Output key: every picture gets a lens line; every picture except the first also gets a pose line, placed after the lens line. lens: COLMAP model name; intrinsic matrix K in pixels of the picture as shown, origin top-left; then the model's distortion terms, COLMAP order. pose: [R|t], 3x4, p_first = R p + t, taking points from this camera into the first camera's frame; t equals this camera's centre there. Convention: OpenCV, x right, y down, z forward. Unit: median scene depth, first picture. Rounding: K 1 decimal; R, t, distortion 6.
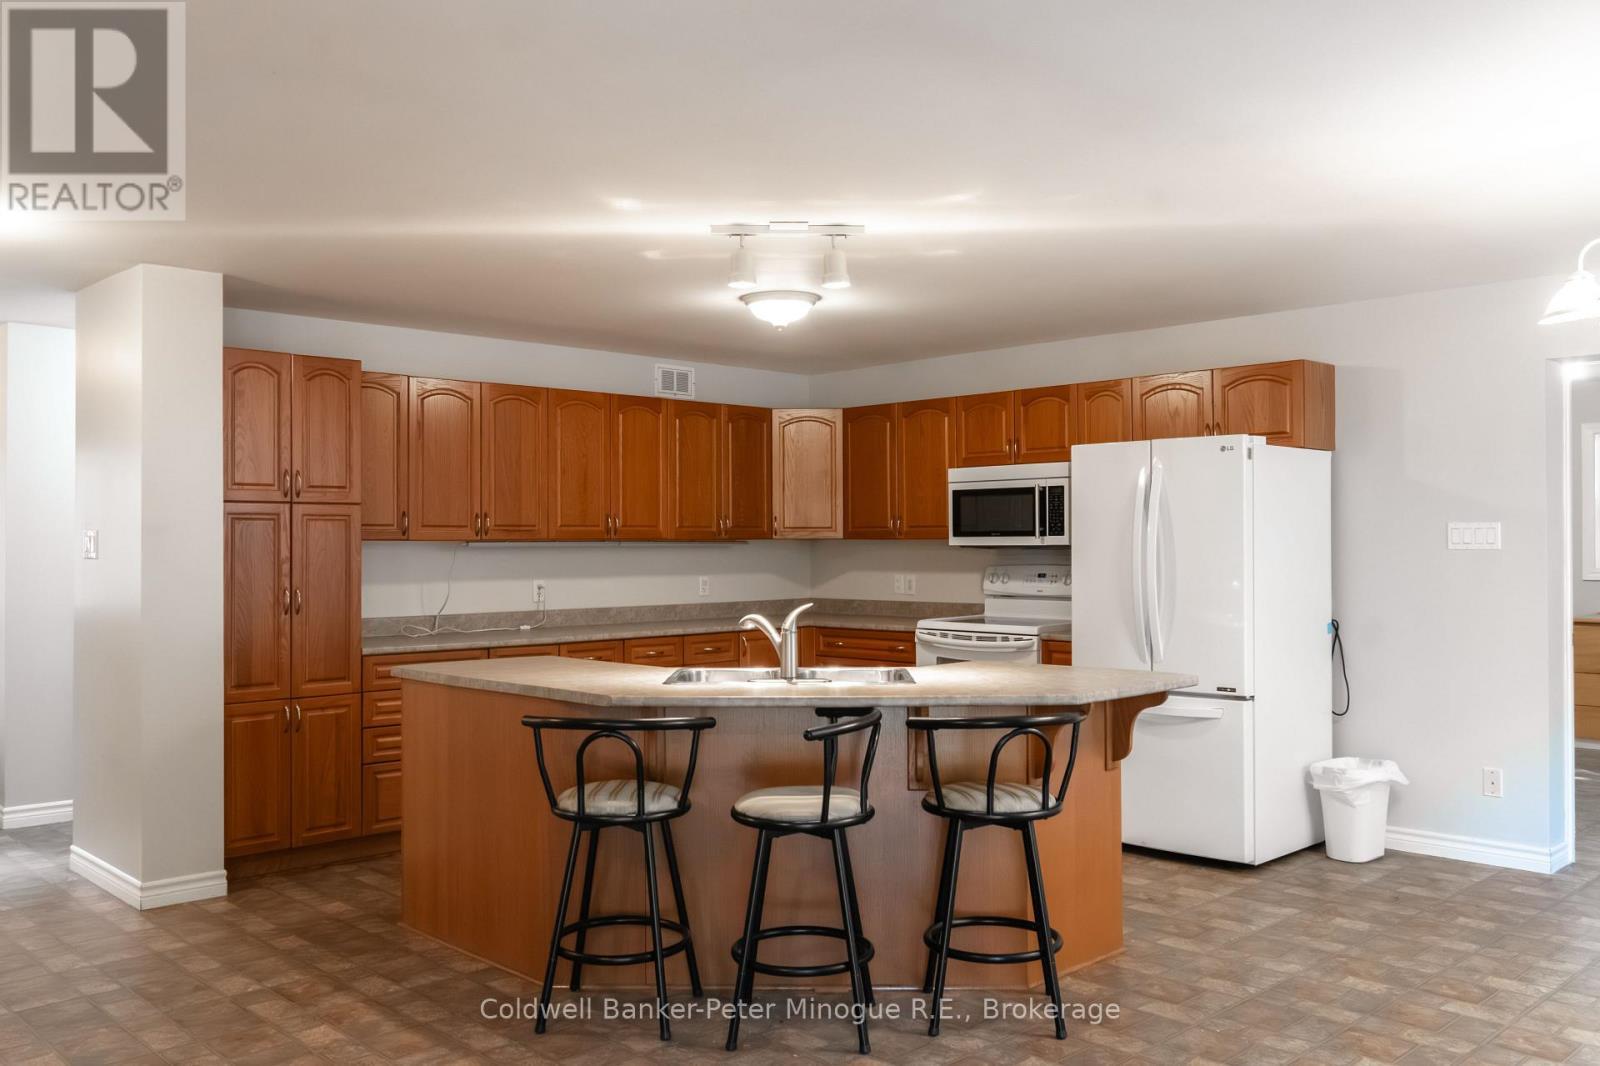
lens RADIAL K [[1323.2, 0, 781.7], [0, 1323.2, 530.9], [0, 0, 1]] dist [-0.015866, 0.018424]
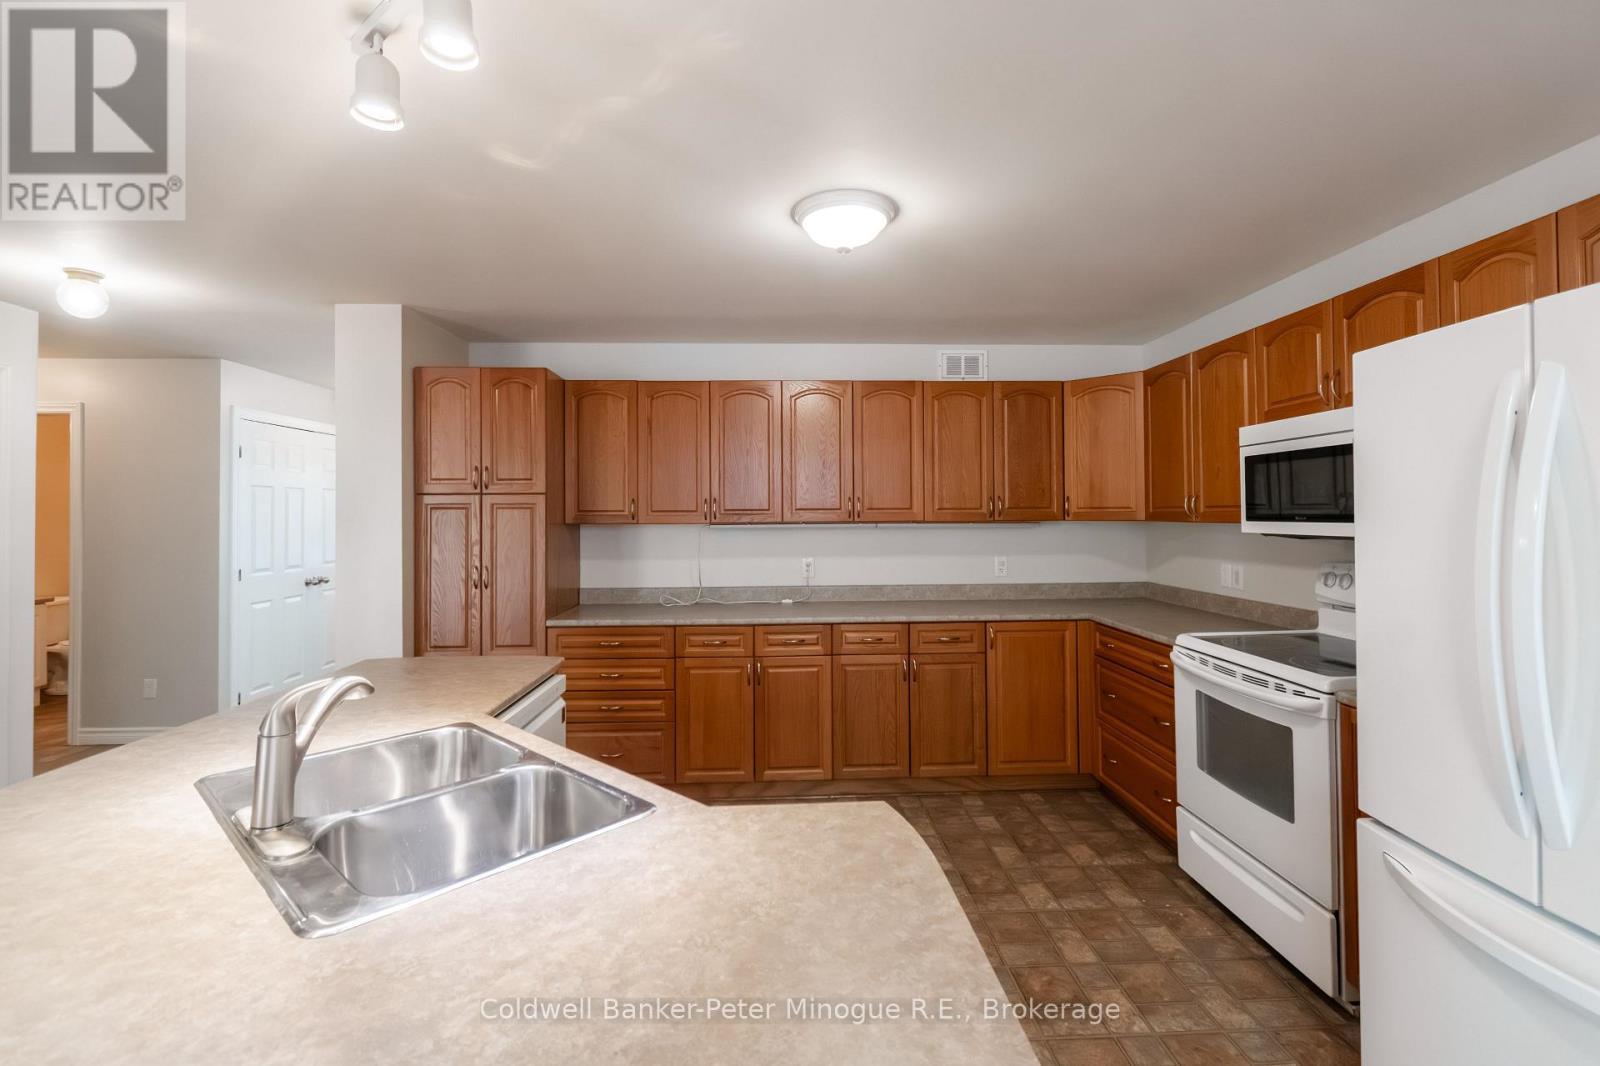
lens RADIAL K [[714.6, 0, 800.0], [0, 714.6, 506.4], [0, 0, 1]] dist [0.009587, -0.005623]
pose [[0.757129, -0.007939, -0.653217, 0.259721], [0.008763, 0.999960, -0.001997, -0.006407], [0.653206, -0.004212, 0.757168, 0.701777]]
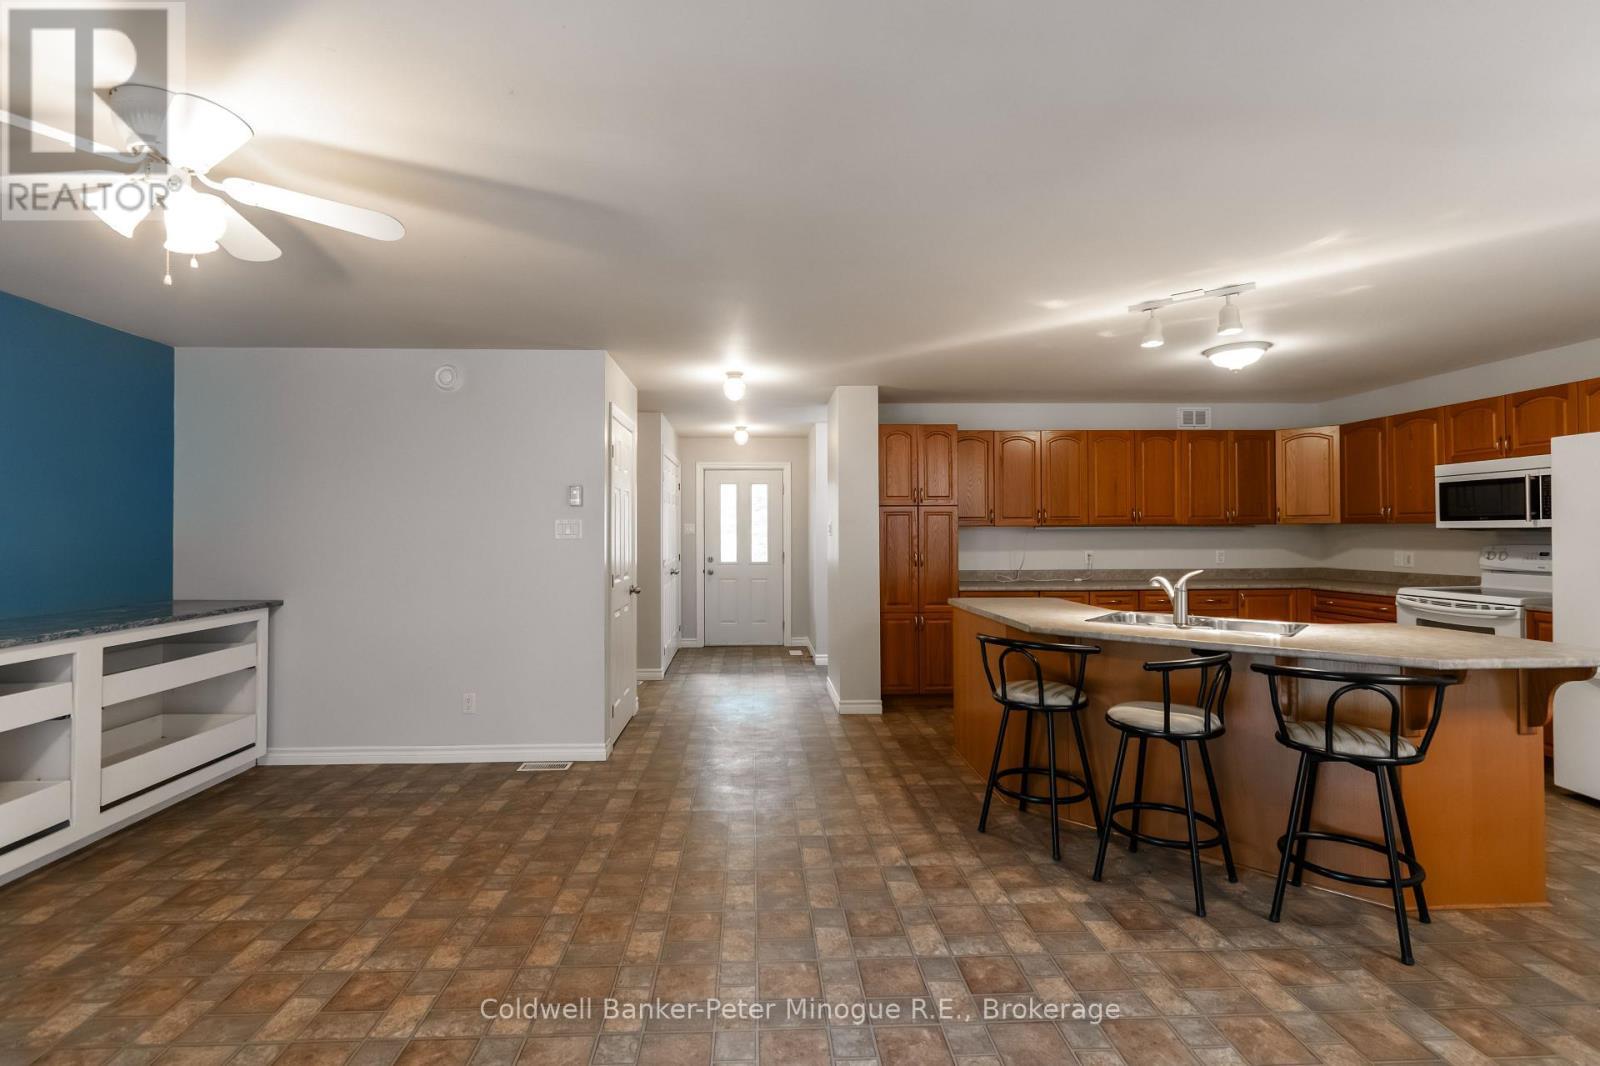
lens RADIAL K [[714.6, 0, 779.8], [0, 714.6, 528.2], [0, 0, 1]] dist [0.009587, -0.005623]
pose [[0.750973, -0.004136, -0.660320, 0.141003], [0.009198, 0.999949, 0.004197, 0.003472], [0.660268, -0.009226, 0.750973, 0.125235]]
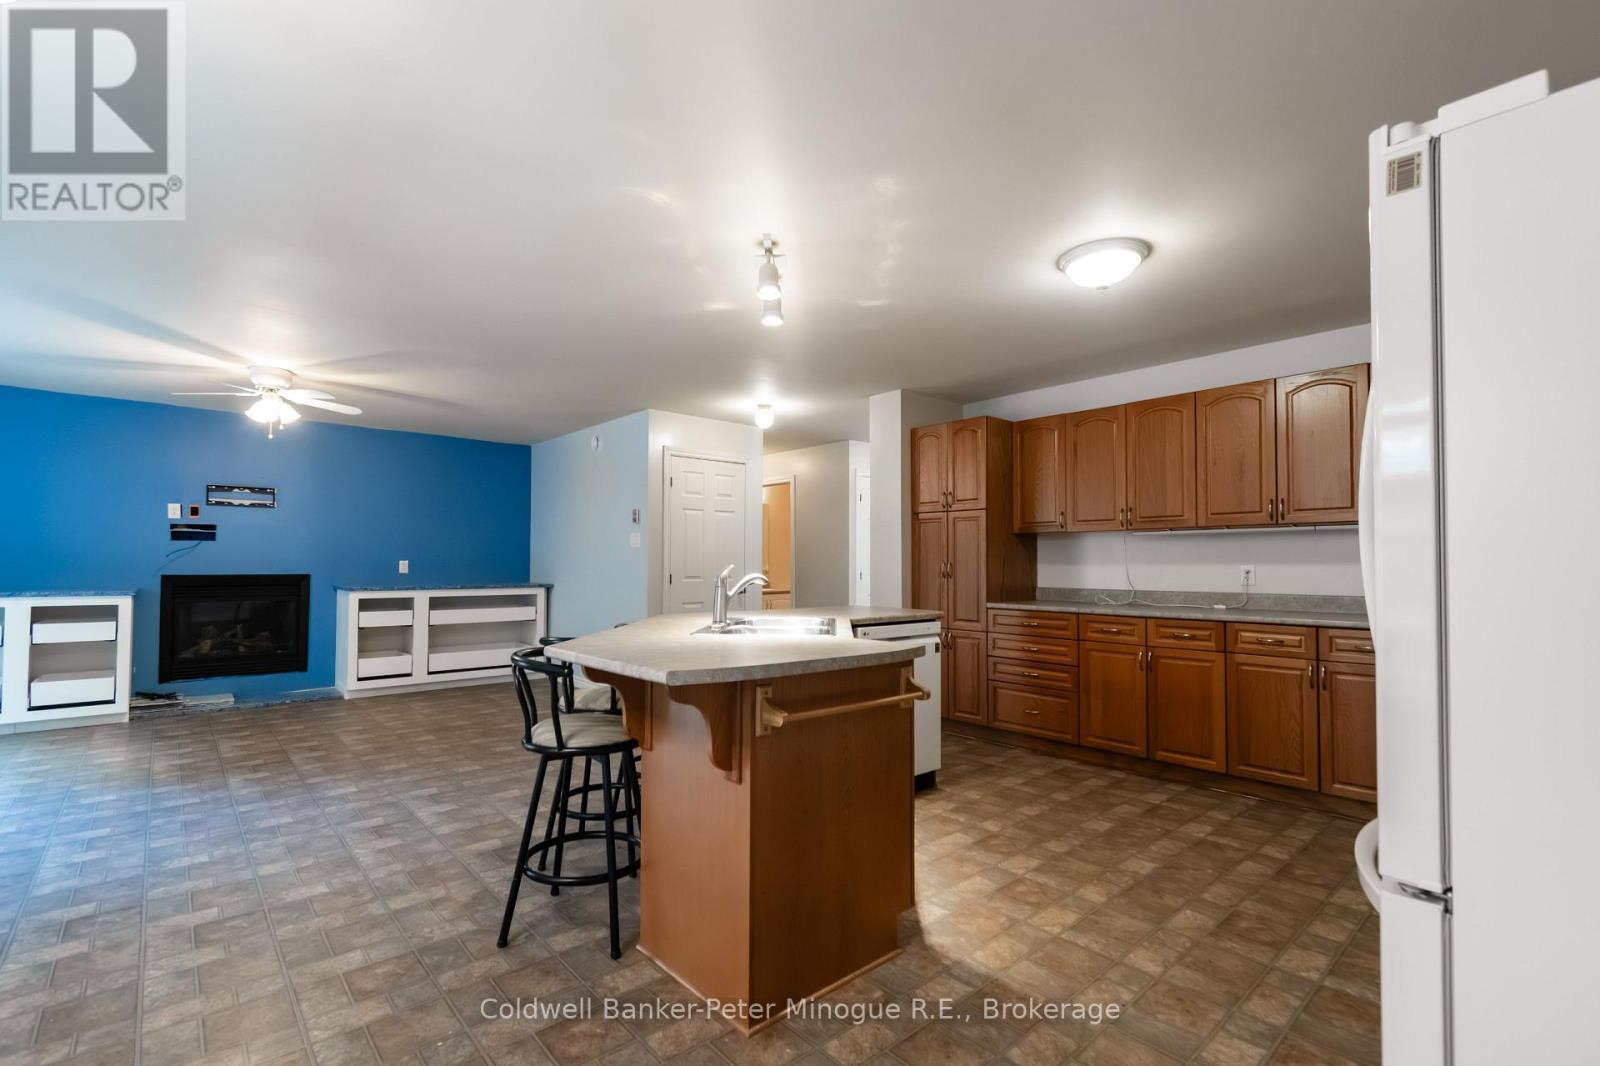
lens RADIAL K [[714.6, 0, 792.9], [0, 714.6, 549.9], [0, 0, 1]] dist [0.009587, -0.005623]
pose [[-0.031967, -0.015810, -0.999364, 0.535153], [0.007735, 0.999841, -0.016065, 0.040013], [0.999459, -0.008243, -0.031840, 0.832244]]
